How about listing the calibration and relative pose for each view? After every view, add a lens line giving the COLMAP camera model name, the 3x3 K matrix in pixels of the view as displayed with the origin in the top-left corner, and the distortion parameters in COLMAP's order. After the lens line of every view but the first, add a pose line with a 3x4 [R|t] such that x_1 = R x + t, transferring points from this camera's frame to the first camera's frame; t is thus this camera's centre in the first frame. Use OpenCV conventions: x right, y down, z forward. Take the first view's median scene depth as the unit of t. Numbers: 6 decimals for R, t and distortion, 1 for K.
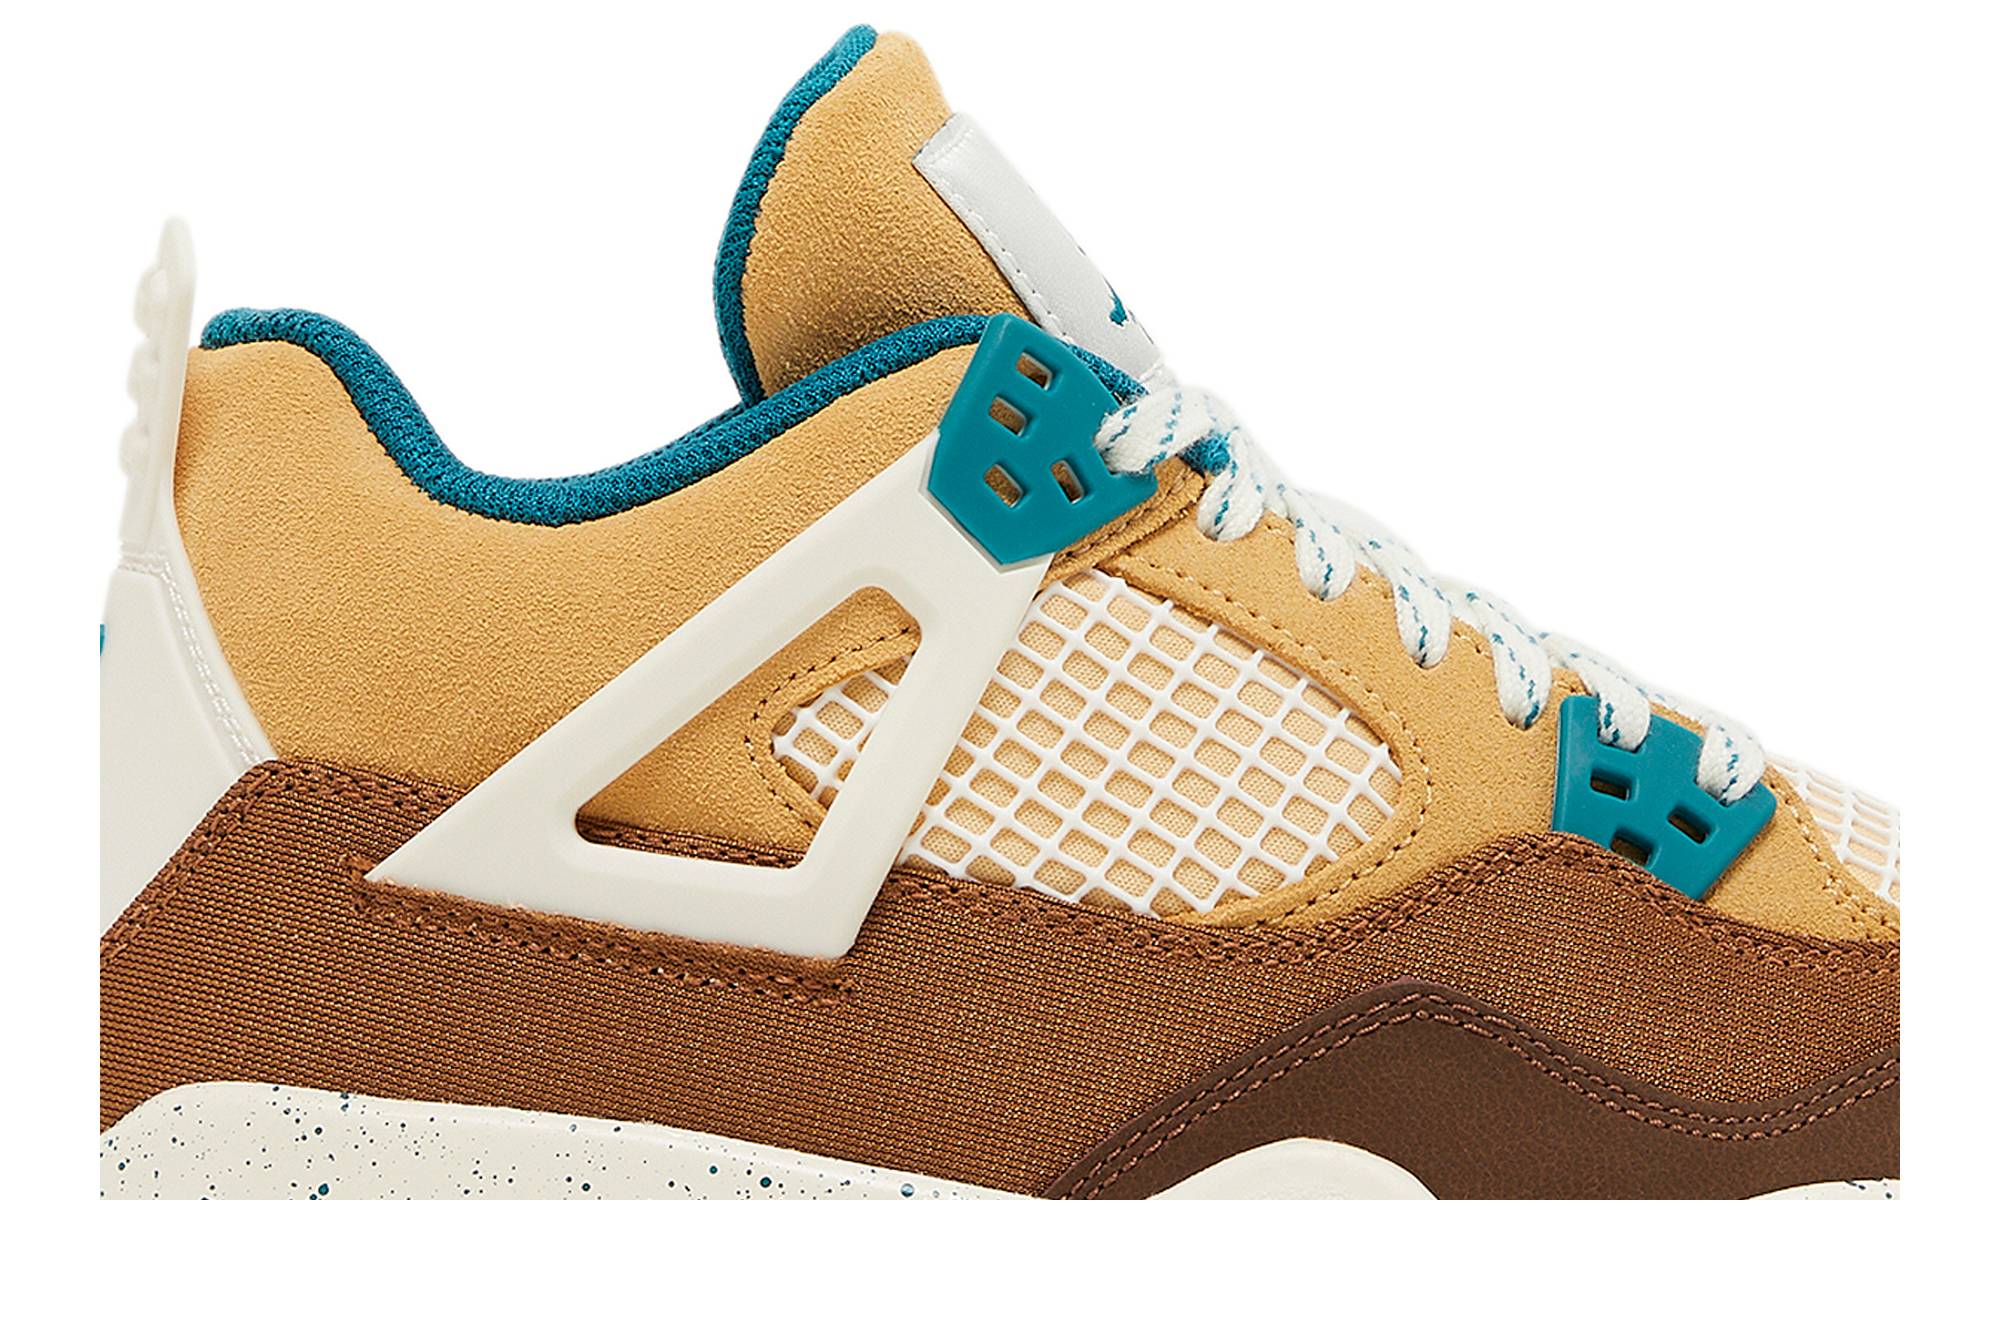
lens RADIAL K [[4956.2, 0, 1000.0], [0, 4956.2, 666.5], [0, 0, 1]] dist [0.353117, -0.204435]
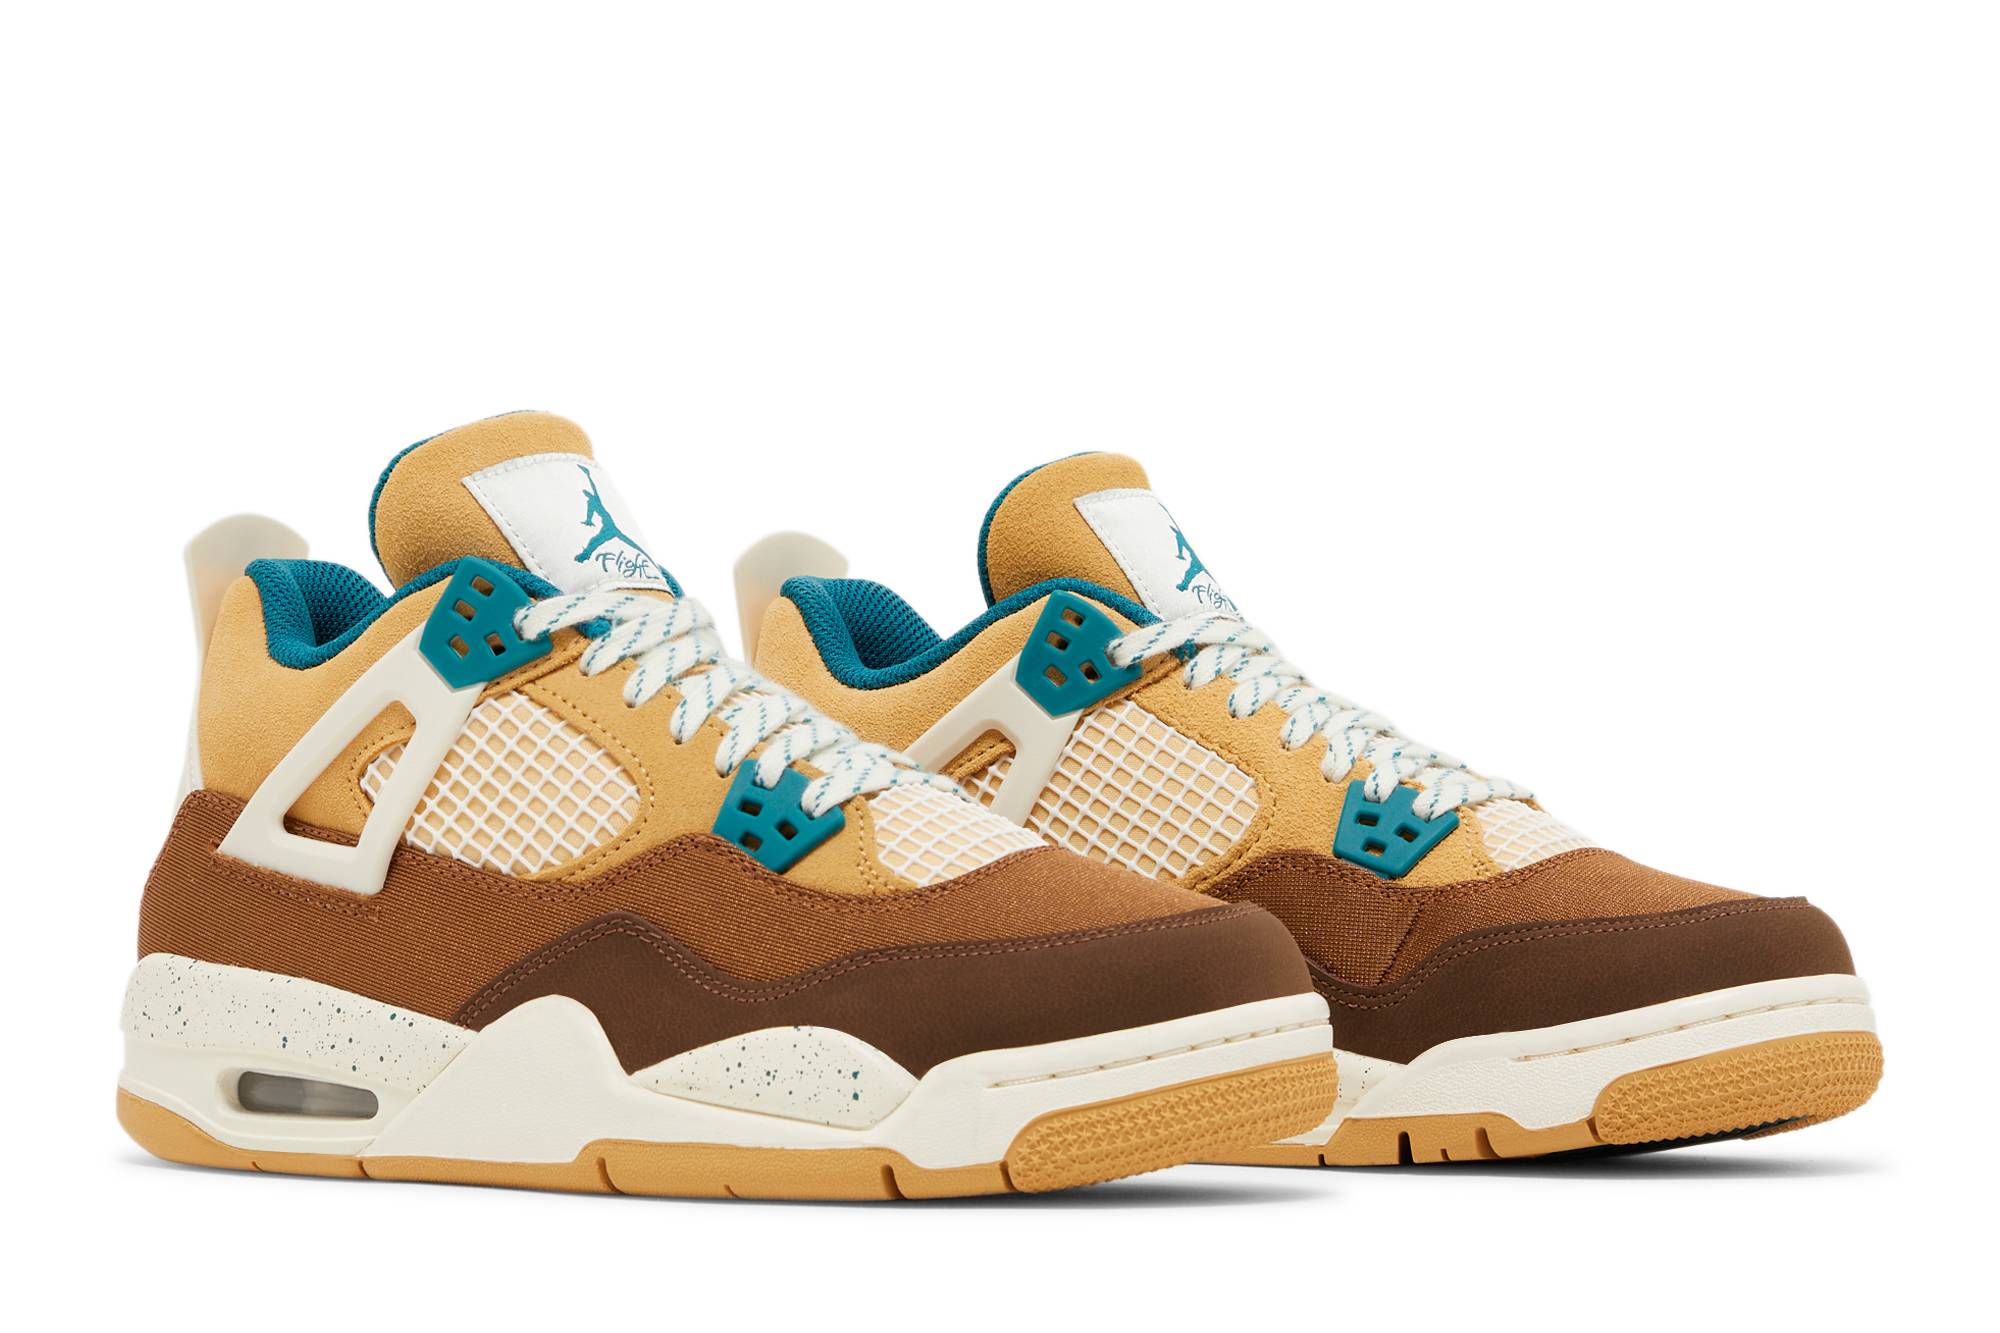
lens RADIAL K [[4956.2, 0, 1000.0], [0, 4956.2, 666.5], [0, 0, 1]] dist [0.353117, -0.204435]
pose [[0.739617, -0.027960, -0.672447, 1.422602], [-0.031975, 0.996549, -0.076604, 0.109297], [0.672268, 0.078159, 0.736170, -0.258301]]
